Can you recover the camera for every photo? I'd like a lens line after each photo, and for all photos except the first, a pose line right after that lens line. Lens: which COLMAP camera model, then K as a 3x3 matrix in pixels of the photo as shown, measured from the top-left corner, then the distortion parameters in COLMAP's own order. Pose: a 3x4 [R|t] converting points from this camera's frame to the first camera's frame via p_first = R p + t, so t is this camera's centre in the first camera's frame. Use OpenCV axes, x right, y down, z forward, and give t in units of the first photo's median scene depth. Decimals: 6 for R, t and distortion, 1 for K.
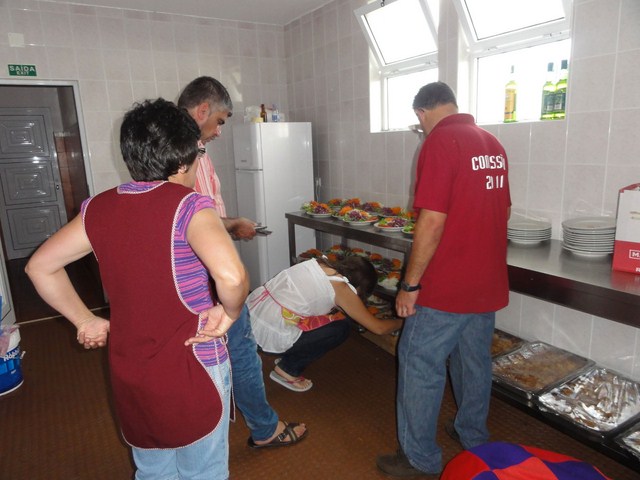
lens RADIAL K [[454.0, 0, 321.5], [0, 454.0, 241.9], [0, 0, 1]] dist [0.000585, 0.005040]
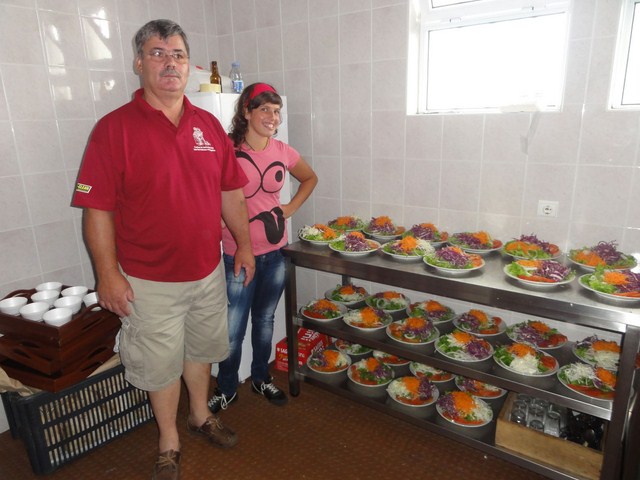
lens RADIAL K [[435.9, 0, 320.0], [0, 435.9, 240.0], [0, 0, 1]] dist [-0.001853, -0.000332]
pose [[0.912413, -0.078823, 0.401608, -0.264128], [0.065381, 0.996749, 0.047093, -0.100213], [-0.404014, -0.016711, 0.914600, 0.474623]]
